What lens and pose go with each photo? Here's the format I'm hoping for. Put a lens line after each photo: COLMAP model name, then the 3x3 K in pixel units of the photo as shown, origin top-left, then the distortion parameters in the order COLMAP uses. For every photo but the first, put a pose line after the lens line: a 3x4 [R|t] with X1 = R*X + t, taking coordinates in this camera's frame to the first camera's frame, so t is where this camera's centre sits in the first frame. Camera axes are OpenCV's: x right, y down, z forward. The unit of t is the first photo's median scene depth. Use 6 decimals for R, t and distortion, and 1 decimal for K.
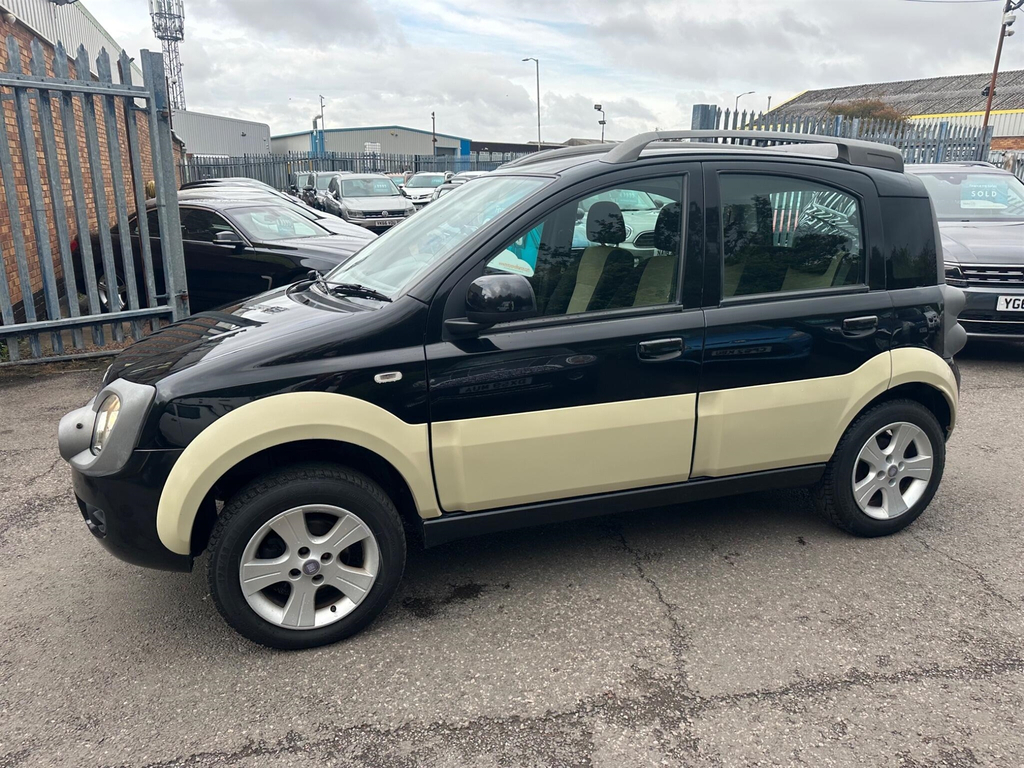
lens RADIAL K [[707.7, 0, 508.1], [0, 707.7, 381.5], [0, 0, 1]] dist [0.047742, -0.050140]
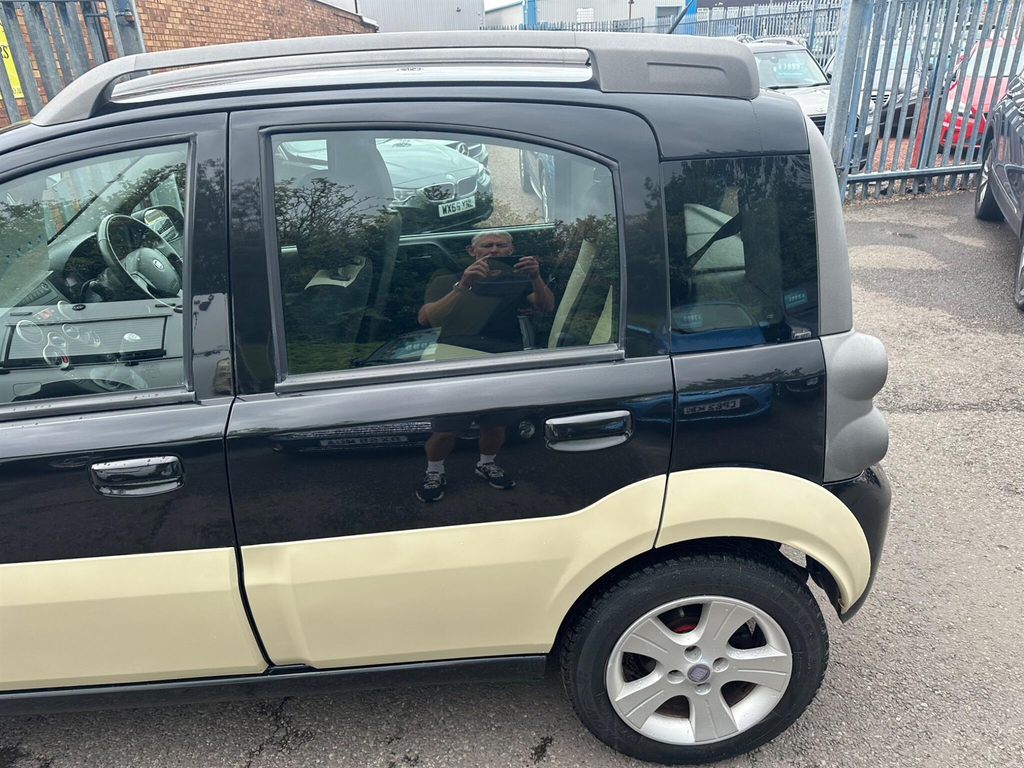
lens RADIAL K [[708.7, 0, 518.0], [0, 708.7, 388.0], [0, 0, 1]] dist [0.040635, -0.045948]
pose [[0.958575, 0.070495, -0.275978, 0.623930], [-0.023039, 0.984904, 0.171559, -0.207304], [0.283906, -0.158094, 0.945729, 0.552433]]
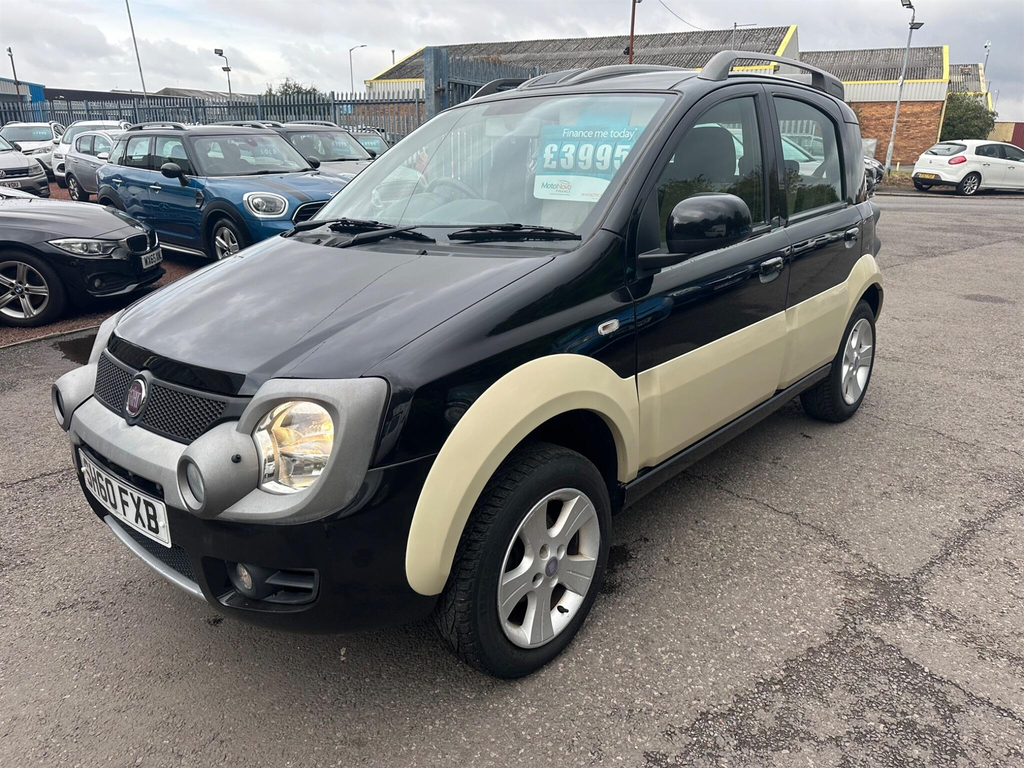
lens RADIAL K [[713.0, 0, 512.0], [0, 713.0, 384.0], [0, 0, 1]] dist [0.038442, -0.052726]
pose [[0.874447, -0.162389, 0.457135, -0.579441], [0.135307, 0.986558, 0.091629, -0.027948], [-0.465869, -0.018272, 0.884665, 0.253789]]
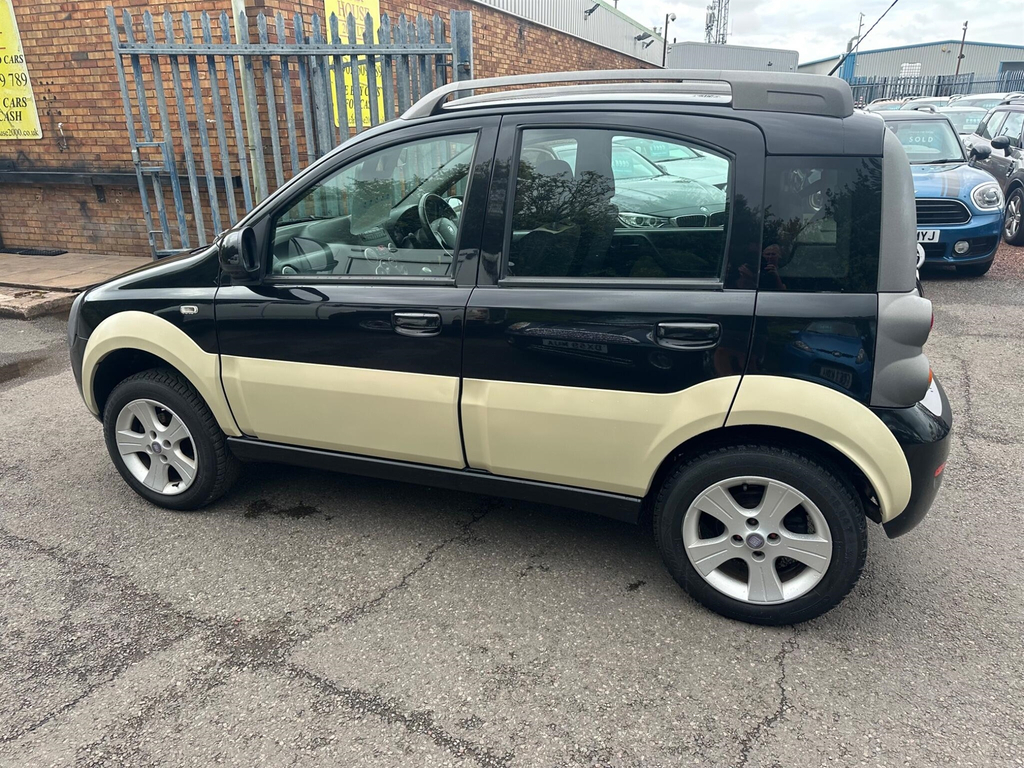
lens RADIAL K [[703.3, 0, 512.0], [0, 703.3, 384.0], [0, 0, 1]] dist [0.083440, -0.136223]
pose [[0.777724, 0.197991, -0.596611, 0.859866], [-0.142810, 0.979936, 0.139039, -0.111191], [0.612169, -0.022932, 0.790394, 0.323809]]
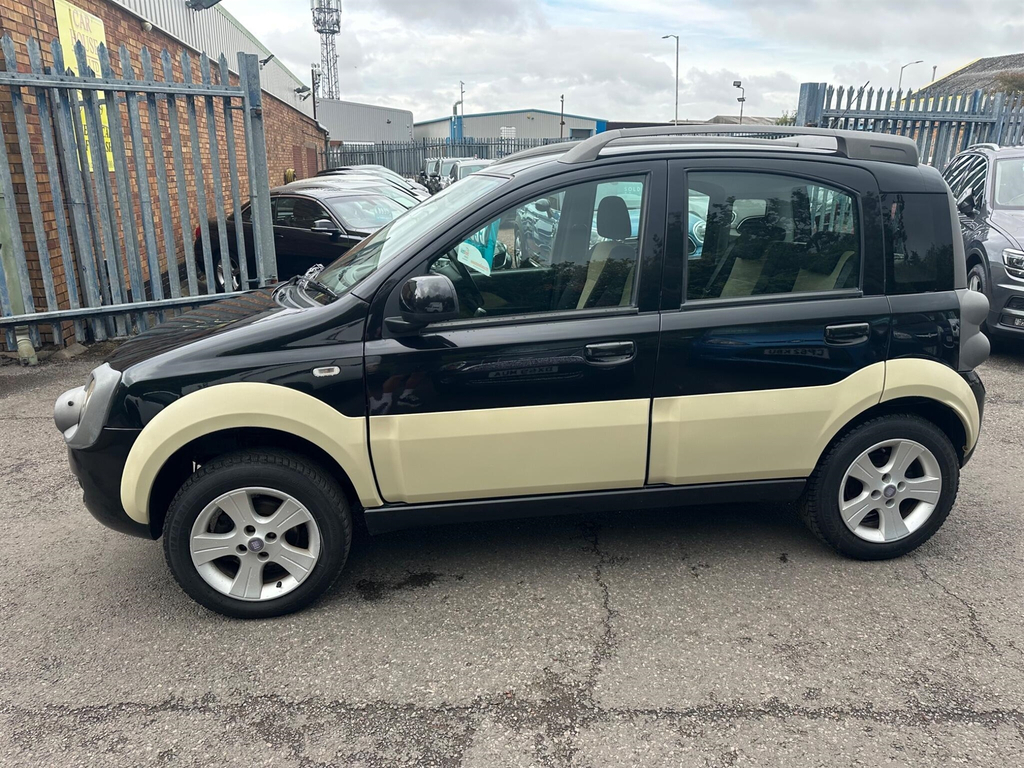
lens RADIAL K [[706.3, 0, 509.3], [0, 706.3, 377.0], [0, 0, 1]] dist [0.057136, -0.066754]
pose [[0.982897, 0.040839, -0.179572, 0.248456], [-0.037667, 0.999069, 0.021040, -0.026310], [0.180264, -0.013916, 0.983520, 0.009596]]
